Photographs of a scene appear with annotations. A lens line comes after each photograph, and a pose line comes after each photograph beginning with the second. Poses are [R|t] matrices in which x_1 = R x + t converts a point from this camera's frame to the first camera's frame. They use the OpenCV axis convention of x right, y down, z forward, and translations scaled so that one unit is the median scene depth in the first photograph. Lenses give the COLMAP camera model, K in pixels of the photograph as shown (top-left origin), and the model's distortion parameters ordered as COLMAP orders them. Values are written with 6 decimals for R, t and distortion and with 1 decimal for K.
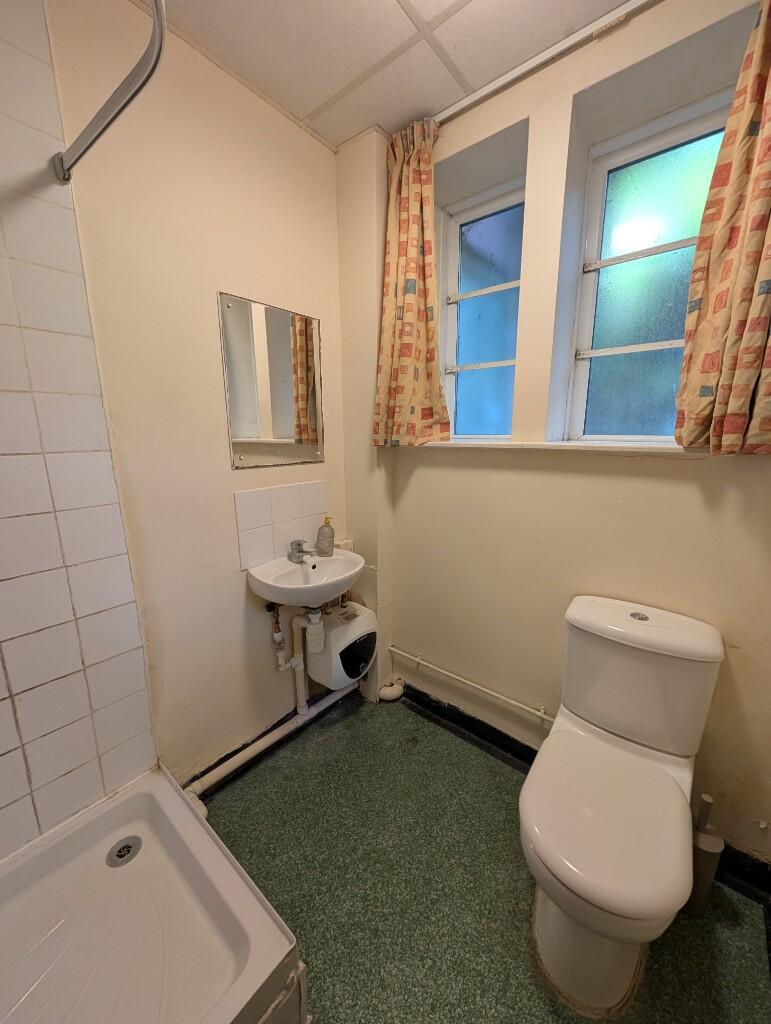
lens RADIAL K [[387.5, 0, 385.5], [0, 387.5, 512.0], [0, 0, 1]] dist [0.001989, 0.000159]
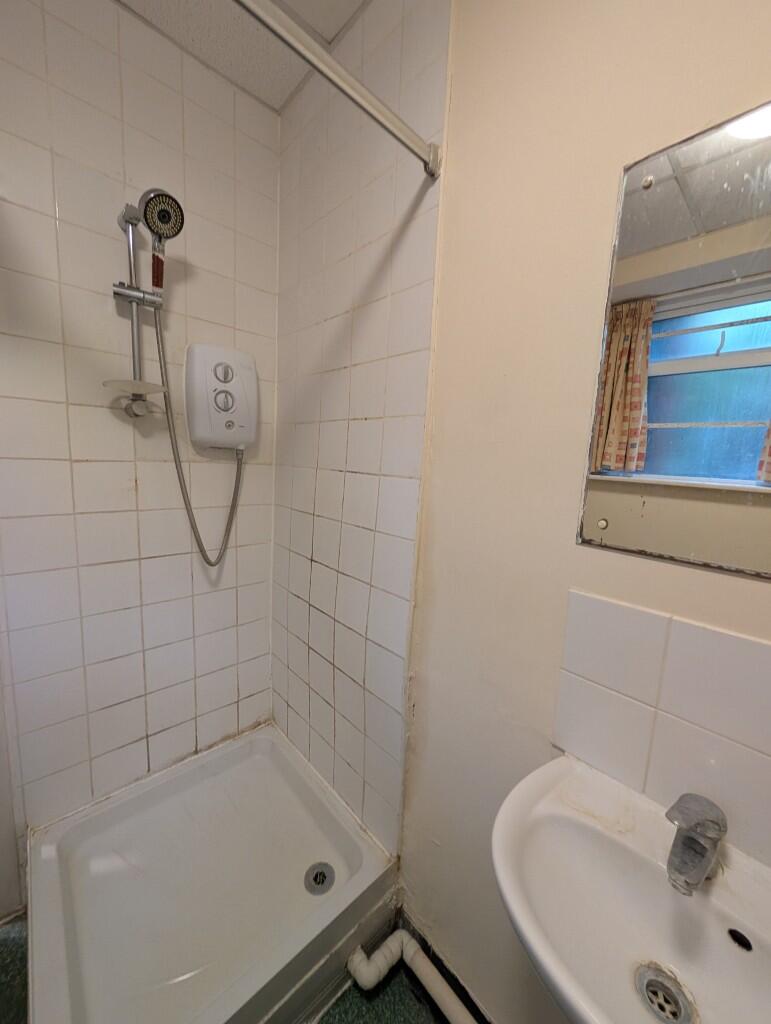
lens RADIAL K [[387.5, 0, 385.5], [0, 387.5, 512.0], [0, 0, 1]] dist [0.001989, 0.000159]
pose [[-0.136942, 0.136738, -0.981096, 0.134003], [-0.253718, 0.952546, 0.168173, -0.208325], [0.957535, 0.271952, -0.095750, 1.008900]]
